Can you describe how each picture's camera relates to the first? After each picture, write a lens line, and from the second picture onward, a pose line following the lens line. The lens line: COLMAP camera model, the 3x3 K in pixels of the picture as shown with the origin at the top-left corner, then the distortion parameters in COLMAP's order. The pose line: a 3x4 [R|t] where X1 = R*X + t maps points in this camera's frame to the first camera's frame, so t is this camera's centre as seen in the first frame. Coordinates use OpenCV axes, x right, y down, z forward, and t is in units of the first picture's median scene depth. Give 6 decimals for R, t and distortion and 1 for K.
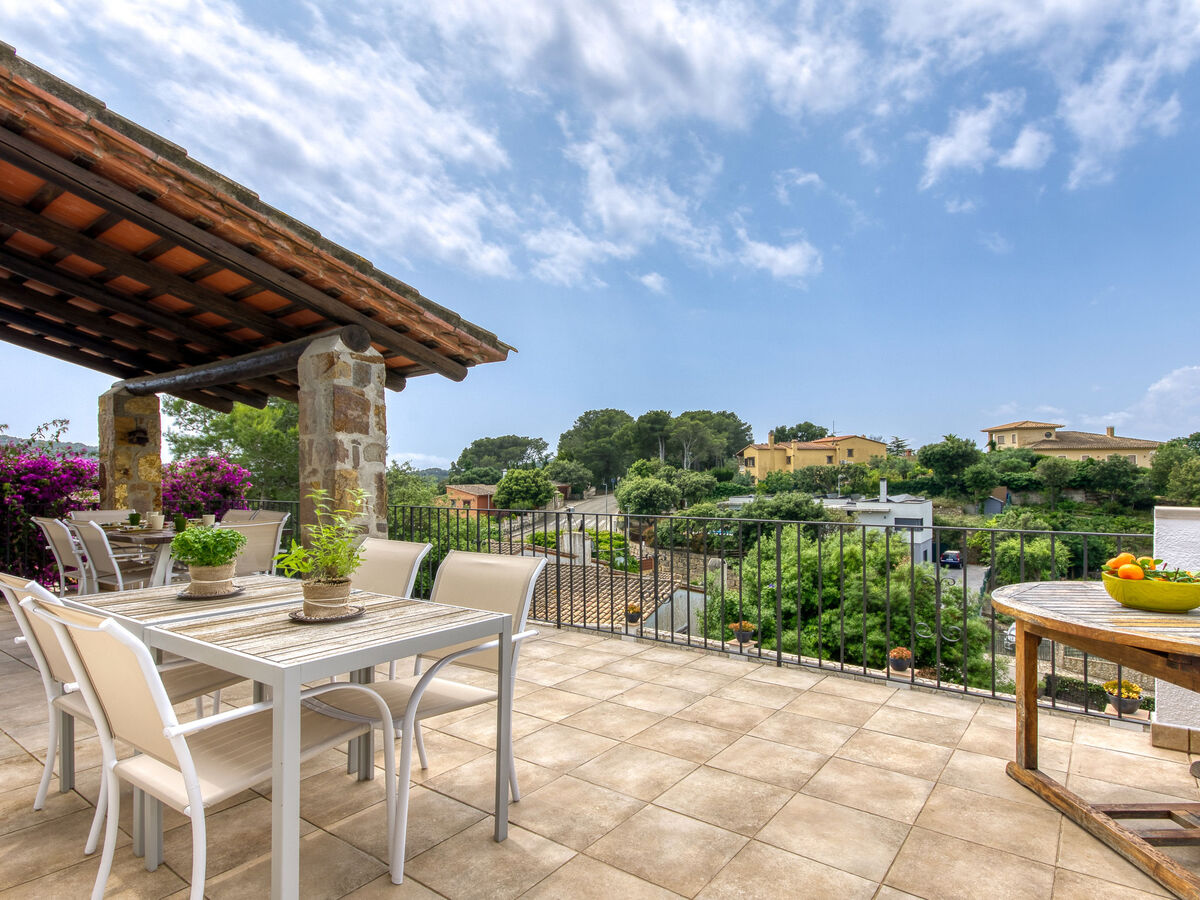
lens RADIAL K [[666.4, 0, 592.7], [0, 666.4, 502.4], [0, 0, 1]] dist [-0.000942, 0.001983]
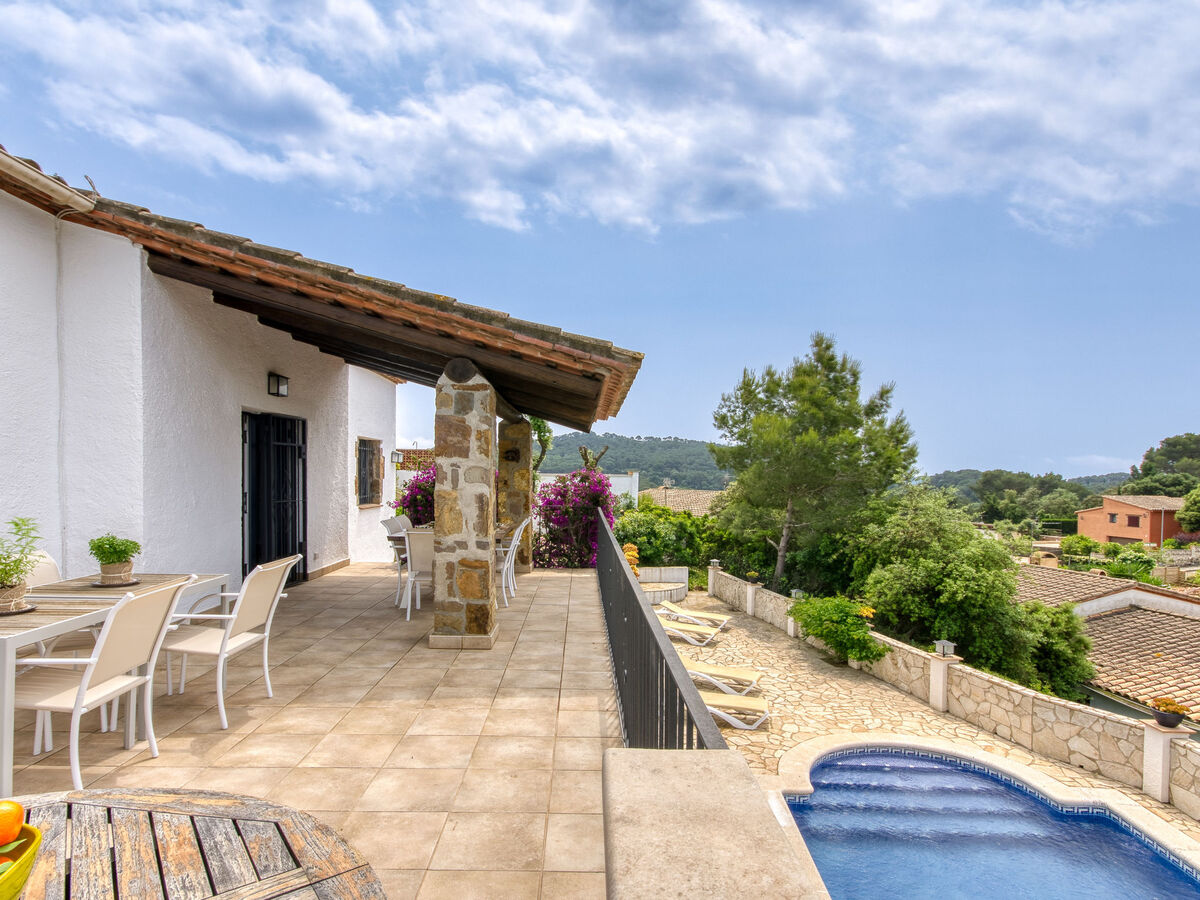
lens RADIAL K [[666.4, 0, 592.7], [0, 666.4, 502.4], [0, 0, 1]] dist [-0.000942, 0.001983]
pose [[0.618377, 0.045679, -0.784553, 0.634002], [-0.049071, 0.998606, 0.019465, -0.060657], [0.784348, 0.026462, 0.619757, 0.488362]]
